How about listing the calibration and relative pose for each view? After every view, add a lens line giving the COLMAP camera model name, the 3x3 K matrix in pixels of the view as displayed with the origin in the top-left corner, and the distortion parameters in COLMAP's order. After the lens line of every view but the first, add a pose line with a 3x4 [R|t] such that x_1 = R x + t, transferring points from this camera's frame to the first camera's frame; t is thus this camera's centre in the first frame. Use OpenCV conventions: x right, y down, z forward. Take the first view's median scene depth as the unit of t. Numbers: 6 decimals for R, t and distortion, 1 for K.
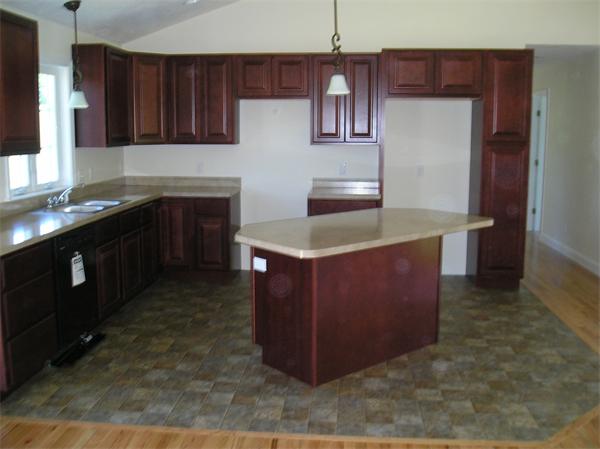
lens RADIAL K [[620.1, 0, 300.0], [0, 620.1, 224.5], [0, 0, 1]] dist [-0.124607, 0.032756]
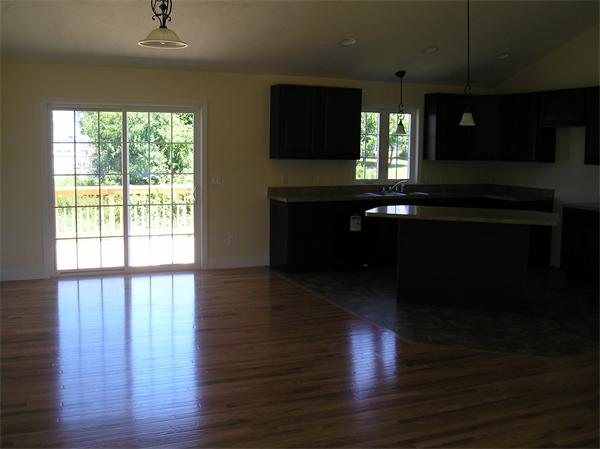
lens RADIAL K [[658.2, 0, 288.0], [0, 658.2, 203.3], [0, 0, 1]] dist [-0.118162, 0.087981]
pose [[0.451680, 0.076590, -0.888887, 1.116407], [-0.147155, 0.989058, 0.010446, 0.021179], [0.879961, 0.126086, 0.458008, -0.073740]]
